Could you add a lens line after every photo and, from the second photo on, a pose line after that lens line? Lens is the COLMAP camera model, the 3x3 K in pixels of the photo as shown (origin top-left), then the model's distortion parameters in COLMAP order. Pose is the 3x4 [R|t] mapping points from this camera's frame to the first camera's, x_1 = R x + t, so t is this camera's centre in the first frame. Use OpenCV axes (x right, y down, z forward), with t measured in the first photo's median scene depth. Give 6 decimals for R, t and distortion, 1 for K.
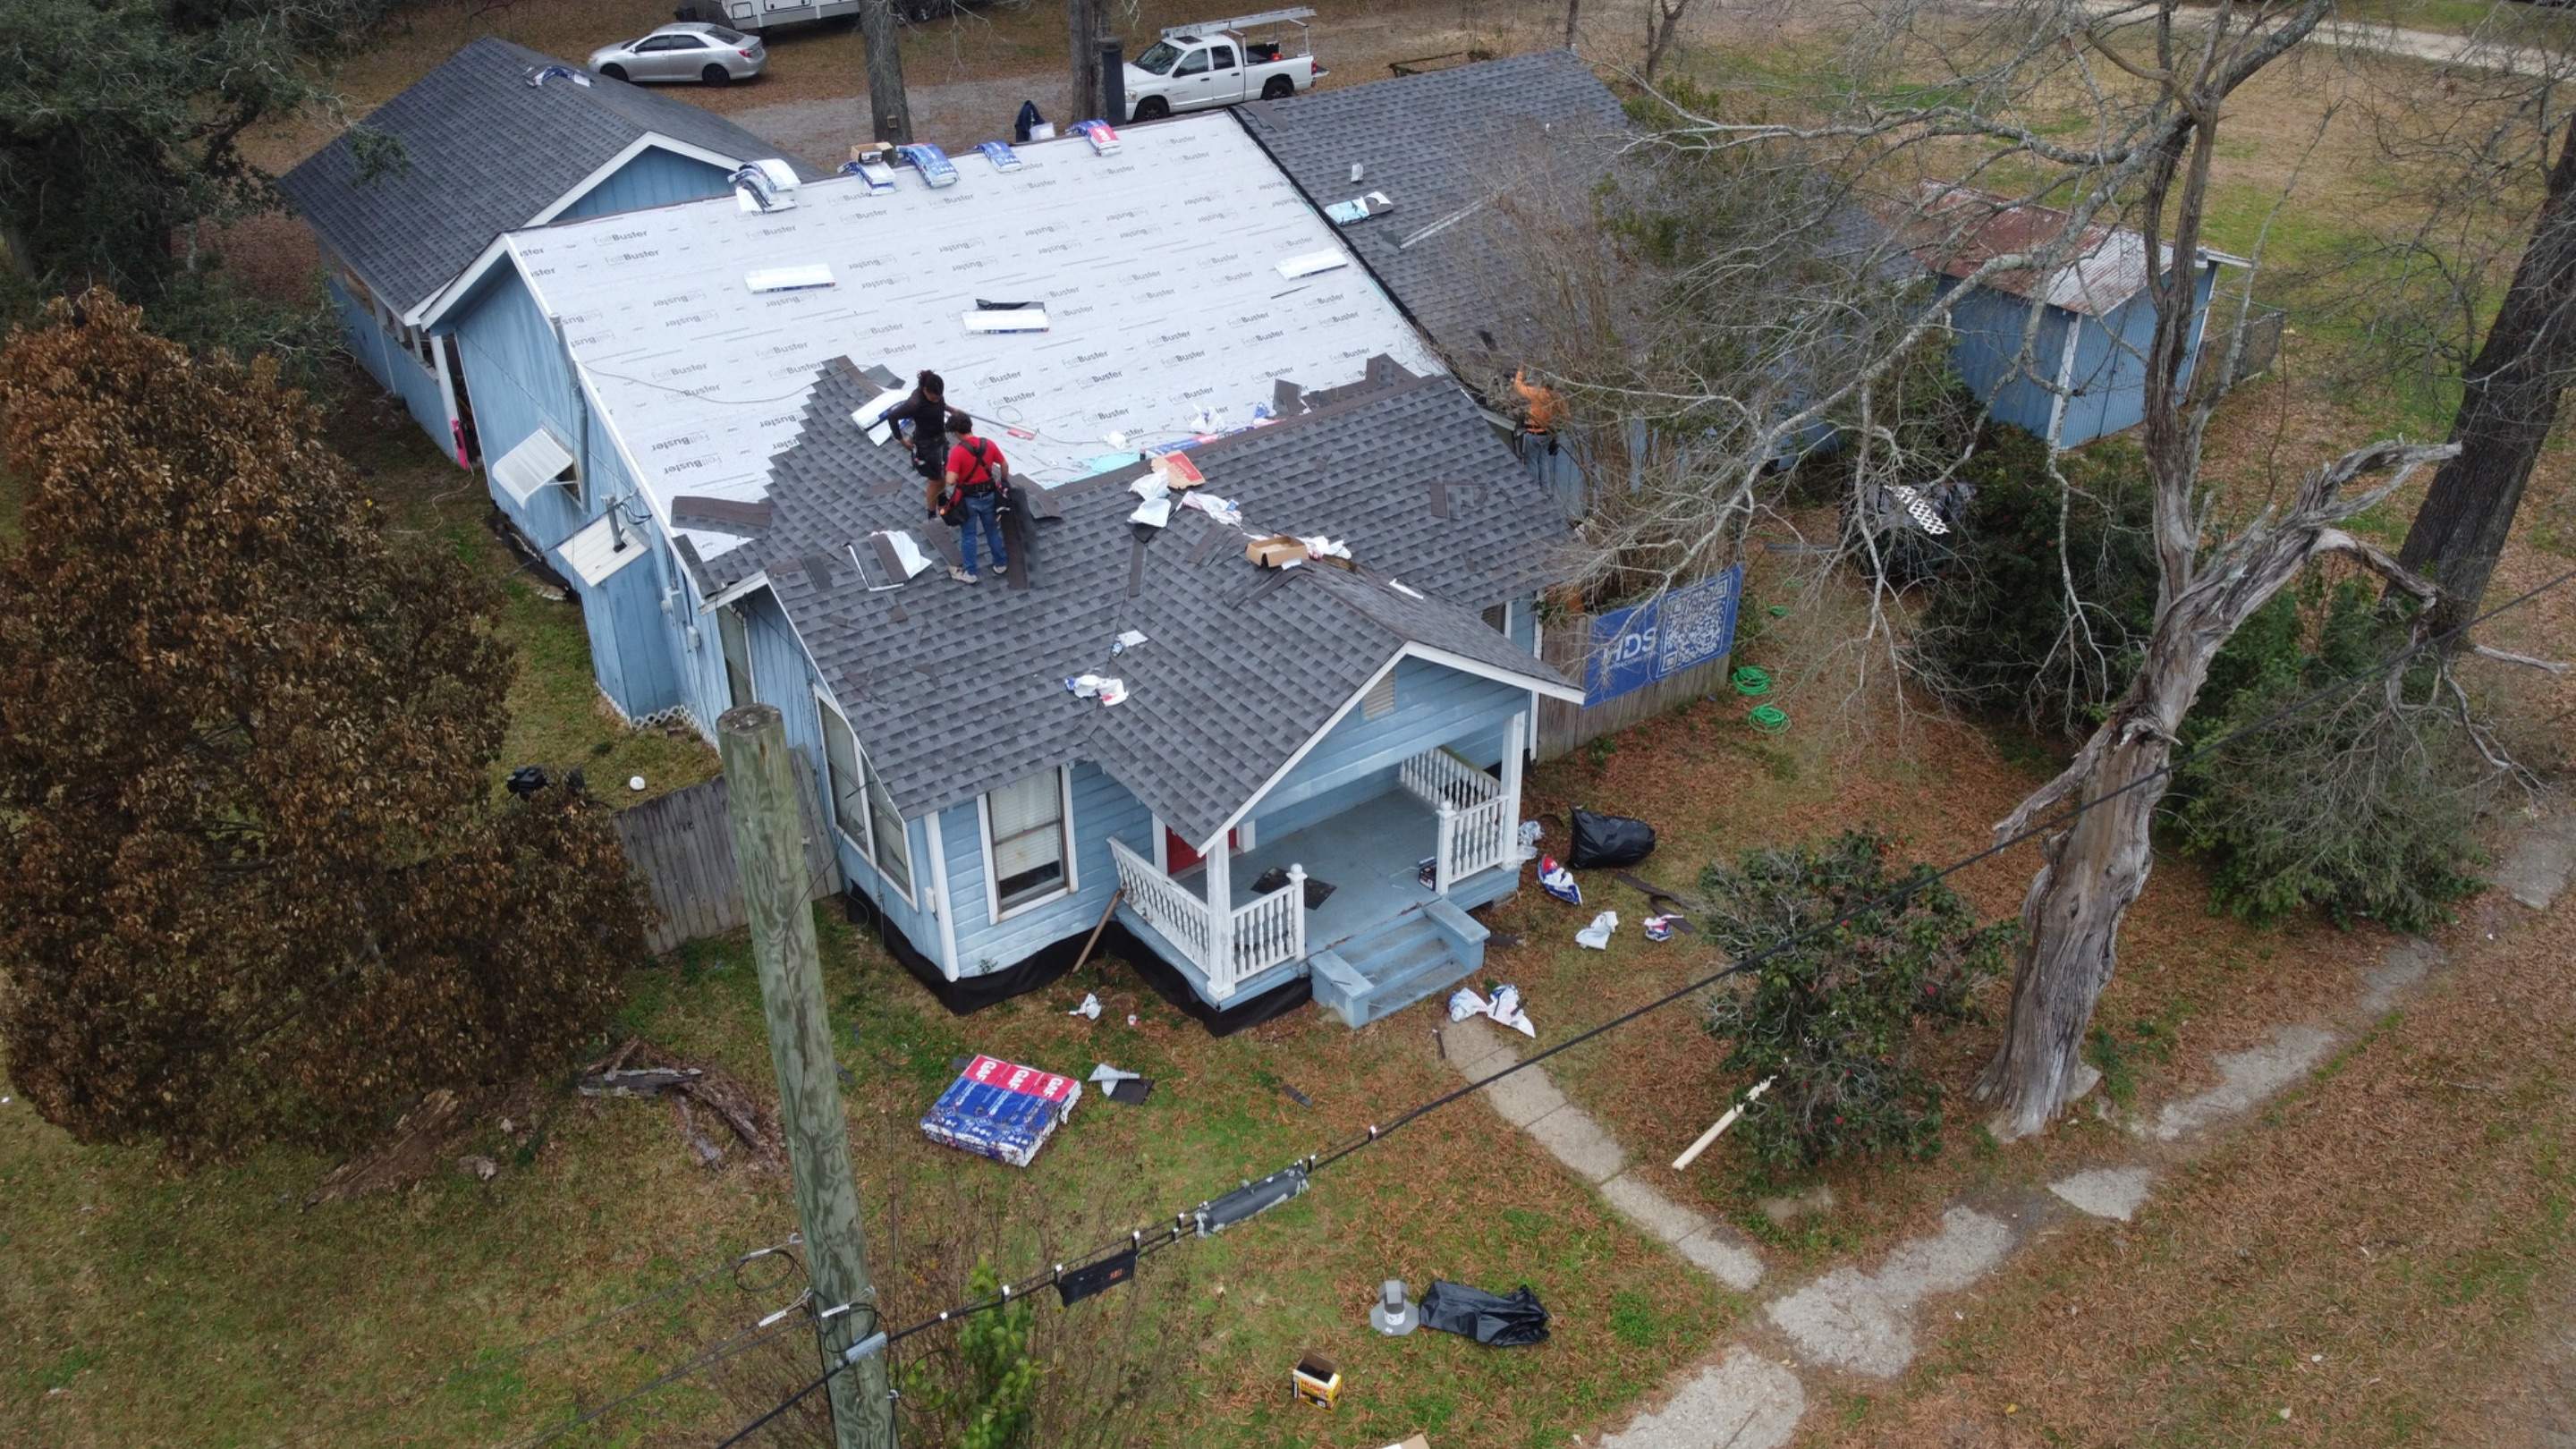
lens RADIAL K [[1949.3, 0, 1289.1], [0, 1949.3, 704.5], [0, 0, 1]] dist [0.003781, -0.013640]
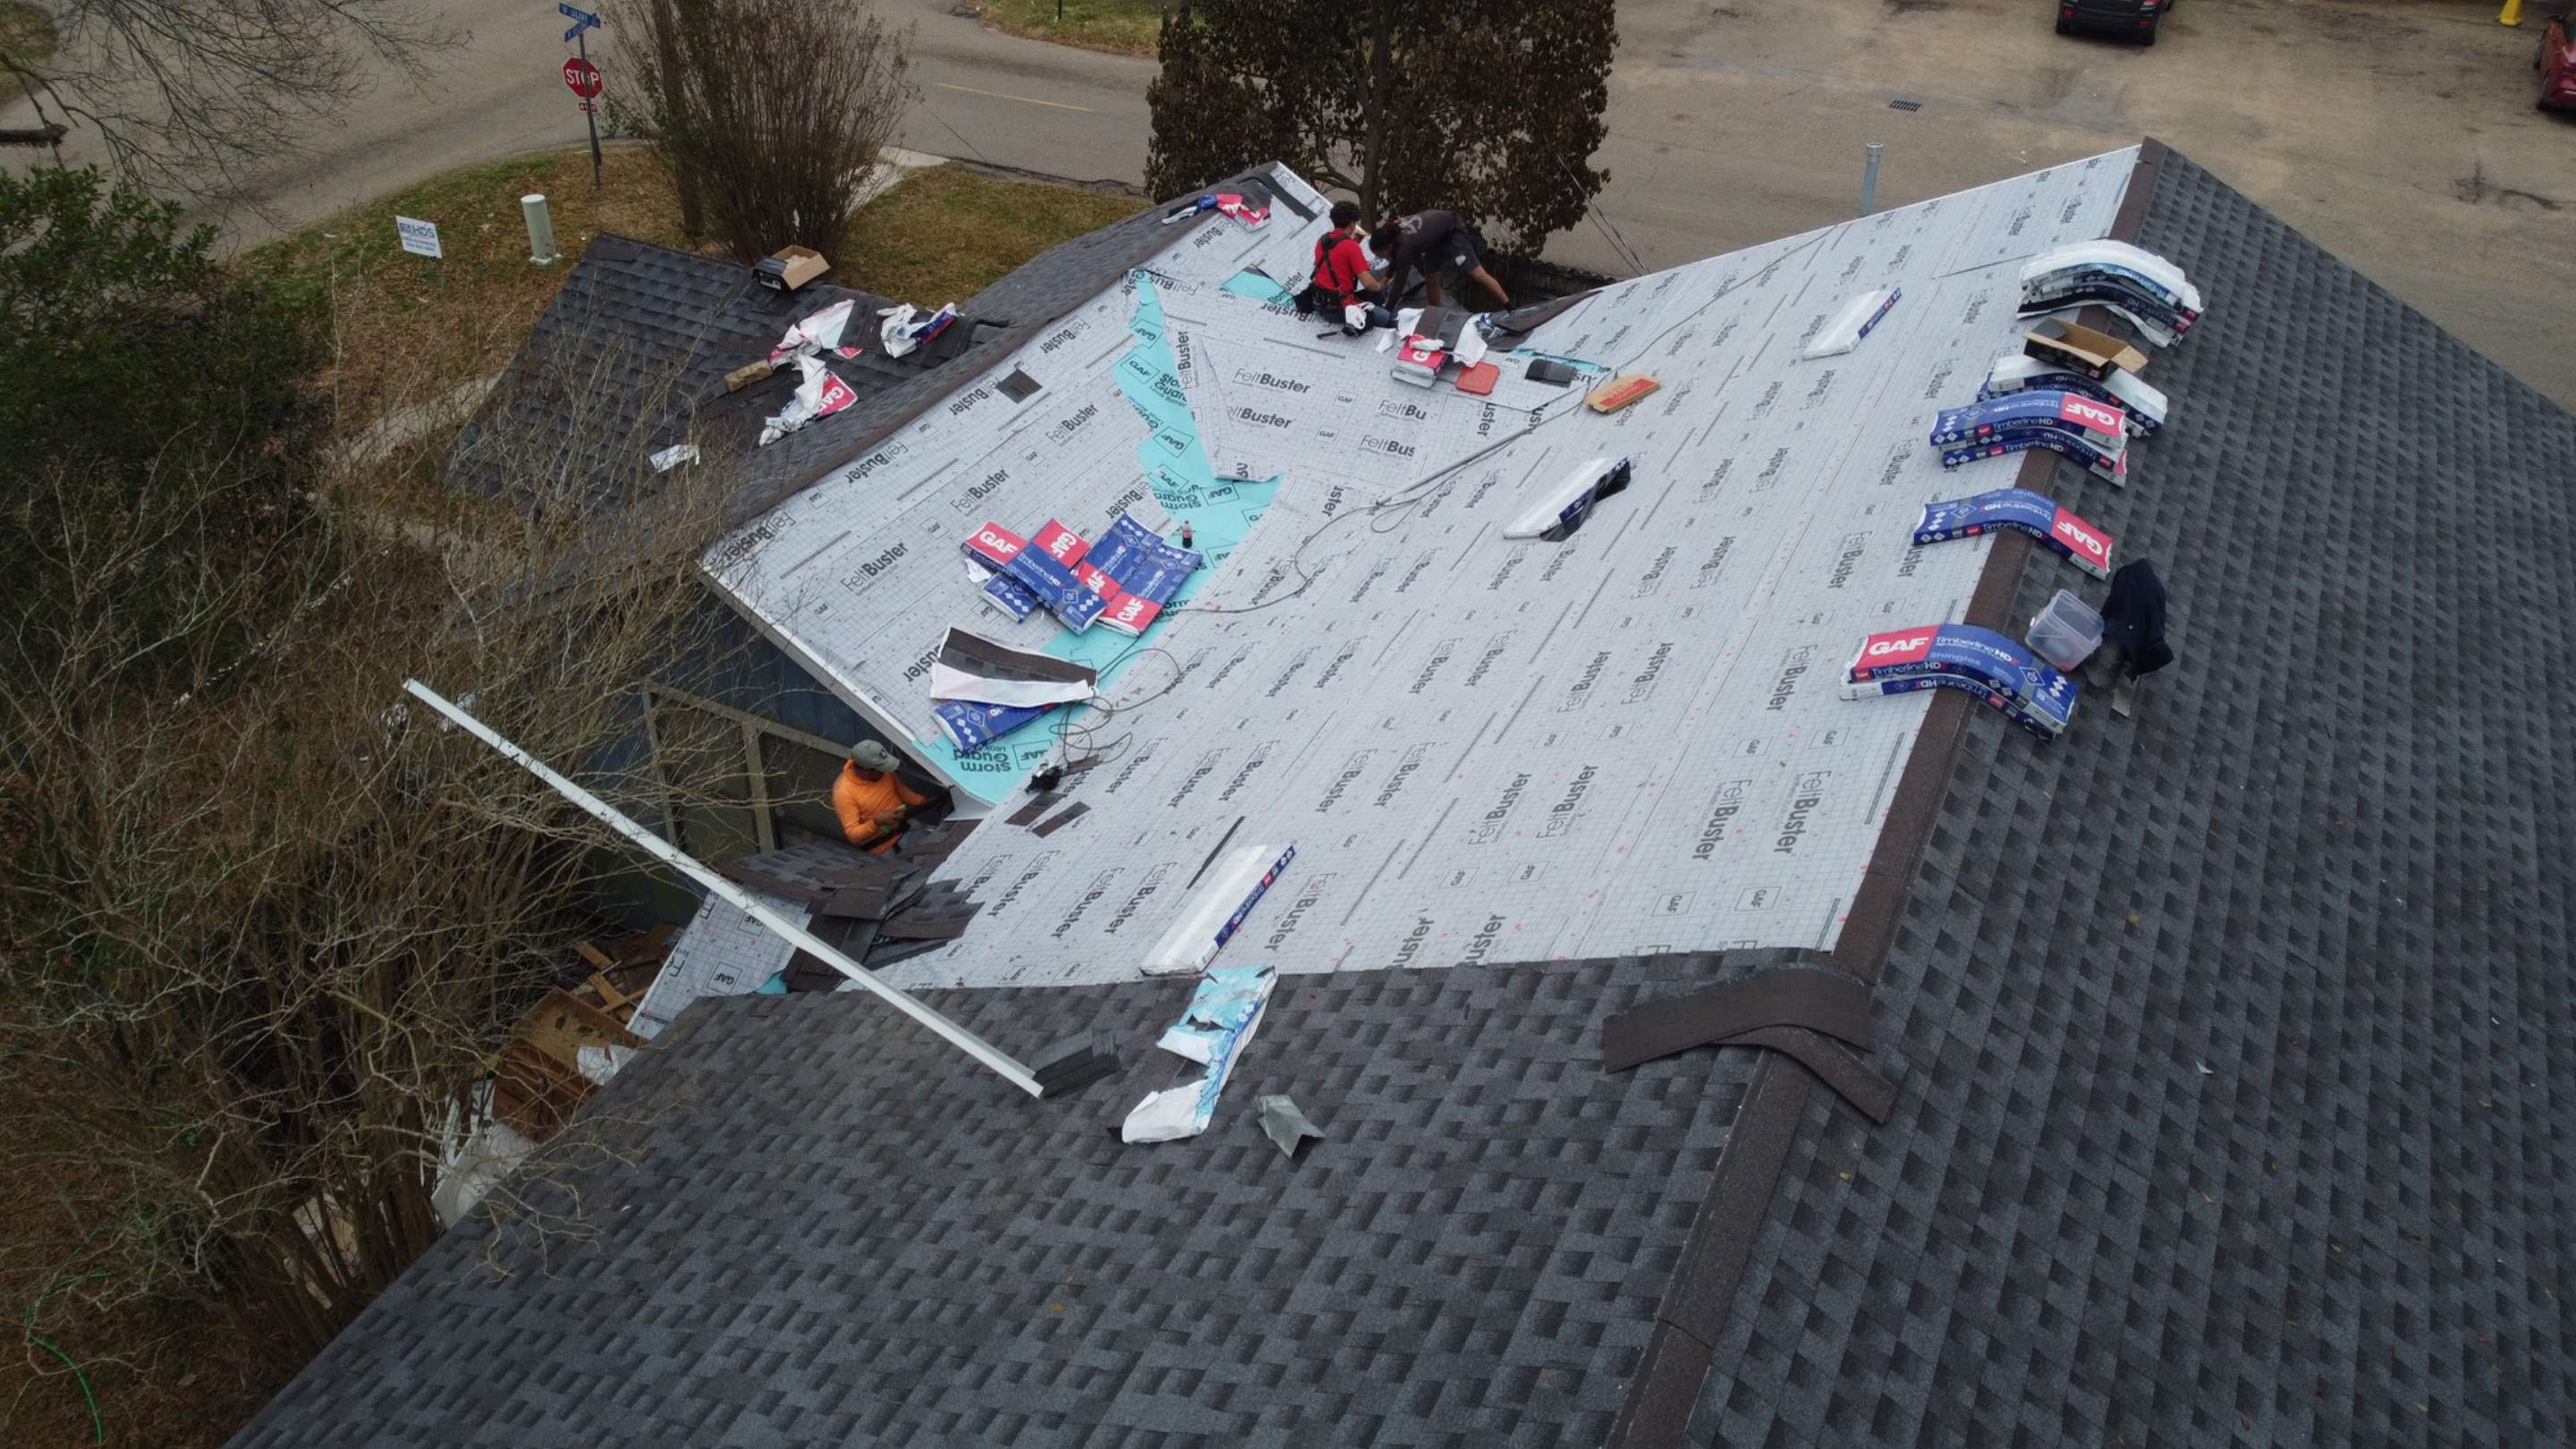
lens RADIAL K [[1949.3, 0, 1284.4], [0, 1949.3, 717.6], [0, 0, 1]] dist [0.003781, -0.013640]
pose [[-0.884149, 0.260445, -0.387877, 0.189553], [-0.245879, 0.446549, 0.860312, -0.797902], [0.397270, 0.856015, -0.330778, 1.571858]]
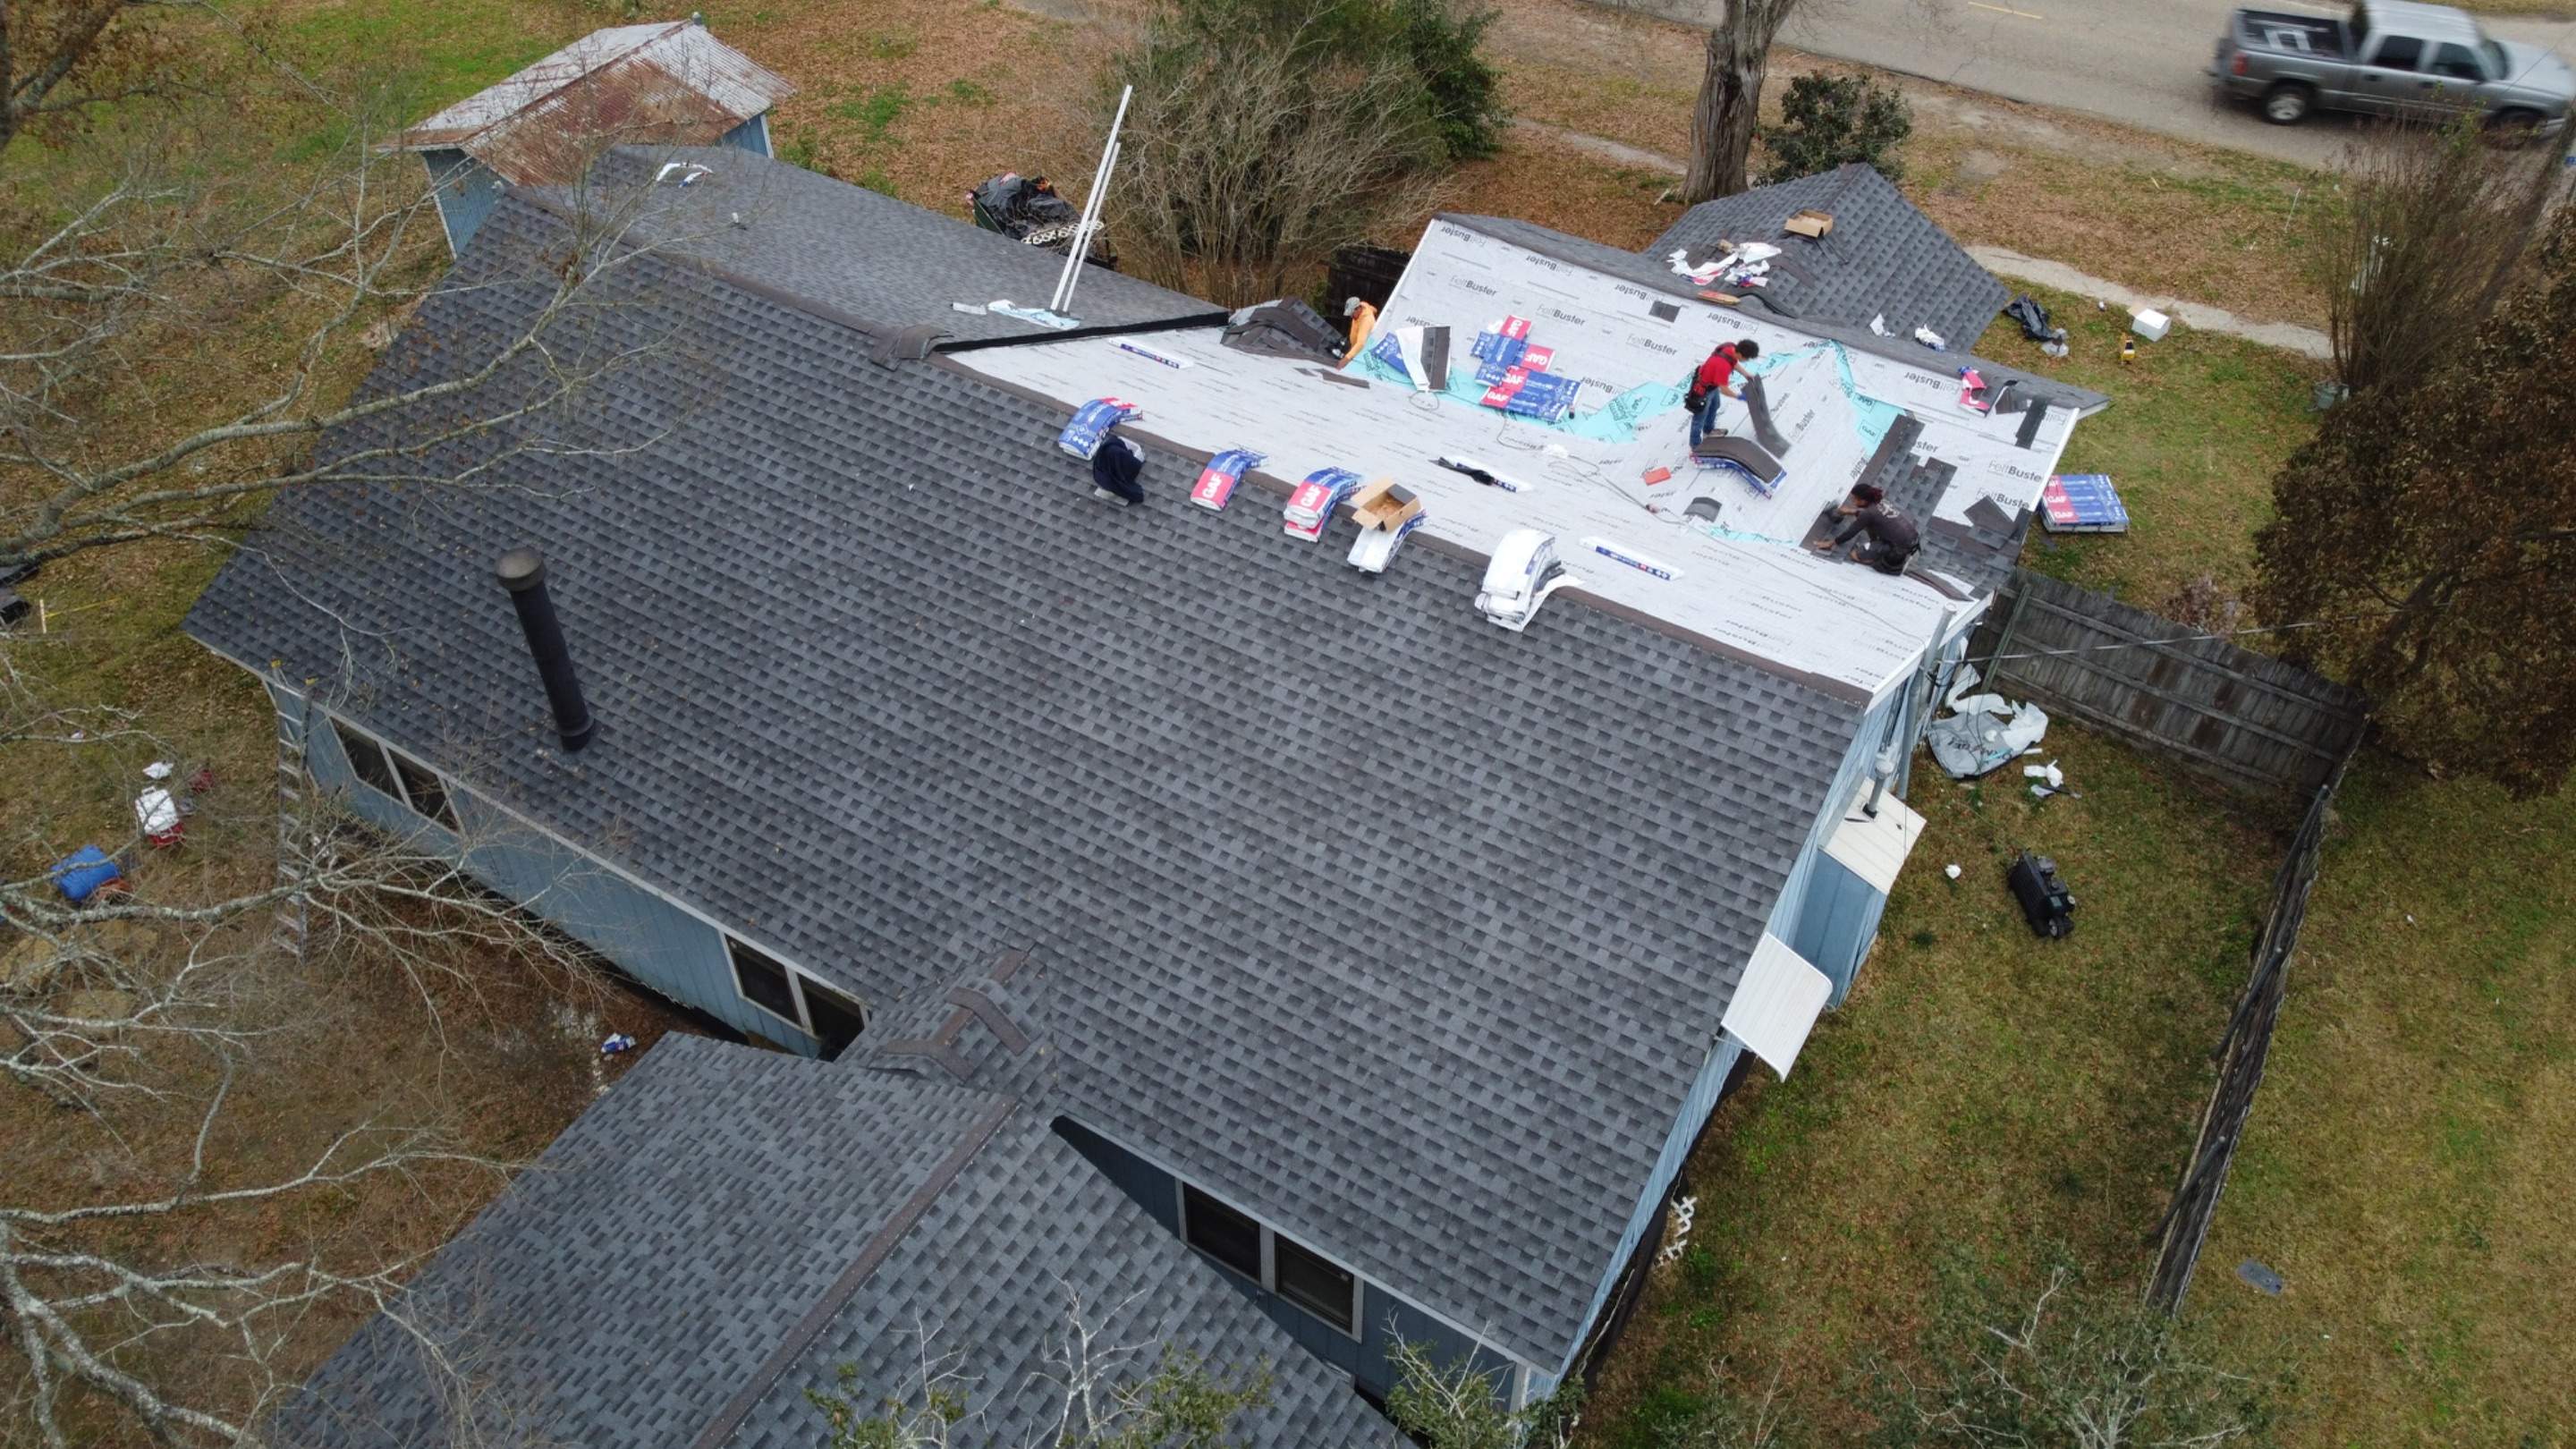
lens RADIAL K [[1949.3, 0, 1298.8], [0, 1949.3, 716.5], [0, 0, 1]] dist [0.003781, -0.013640]
pose [[-0.379567, -0.635397, 0.672458, -1.015898], [0.473554, 0.490983, 0.731220, -1.084923], [-0.794780, 0.595992, 0.114534, 1.356814]]
